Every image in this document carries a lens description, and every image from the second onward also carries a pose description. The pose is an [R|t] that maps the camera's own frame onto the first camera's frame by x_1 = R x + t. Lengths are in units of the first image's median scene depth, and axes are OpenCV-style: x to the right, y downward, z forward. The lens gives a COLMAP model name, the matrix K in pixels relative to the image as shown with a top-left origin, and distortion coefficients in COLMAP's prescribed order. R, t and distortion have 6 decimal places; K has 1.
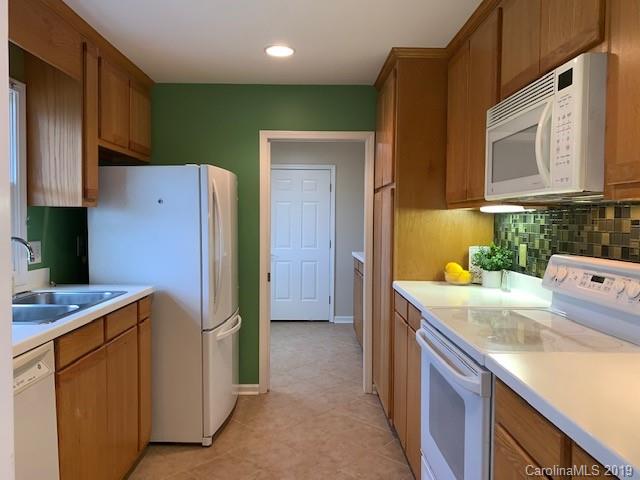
lens RADIAL K [[487.3, 0, 320.0], [0, 487.3, 240.0], [0, 0, 1]] dist [0.055373, -0.078183]
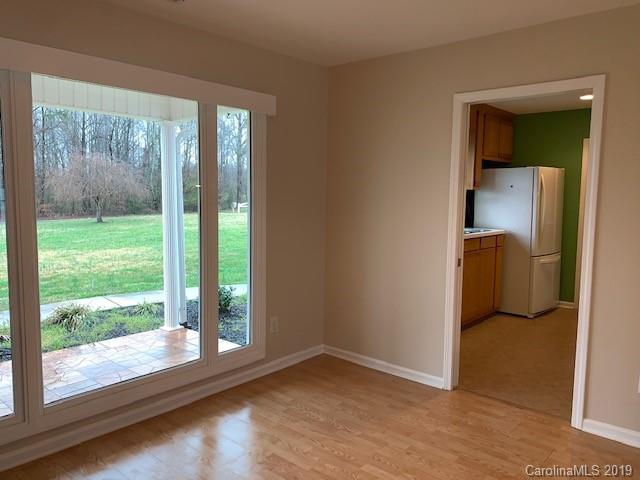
lens RADIAL K [[487.3, 0, 320.0], [0, 487.3, 240.0], [0, 0, 1]] dist [0.055373, -0.078183]
pose [[0.740285, 0.062003, -0.669428, 0.496191], [-0.031544, 0.997845, 0.057538, 0.049067], [0.671553, -0.021478, 0.740645, -1.104463]]
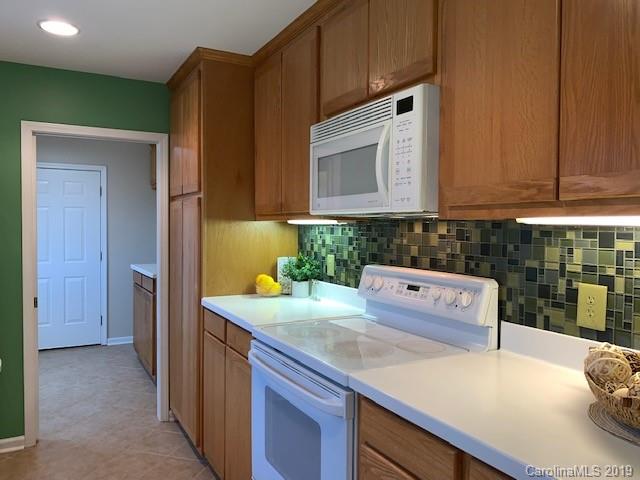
lens RADIAL K [[487.3, 0, 320.0], [0, 487.3, 240.0], [0, 0, 1]] dist [0.055373, -0.078183]
pose [[0.888075, -0.015733, 0.459429, -0.079802], [0.020385, 0.999779, -0.005167, -0.016847], [-0.459246, 0.013954, 0.888200, 0.073864]]
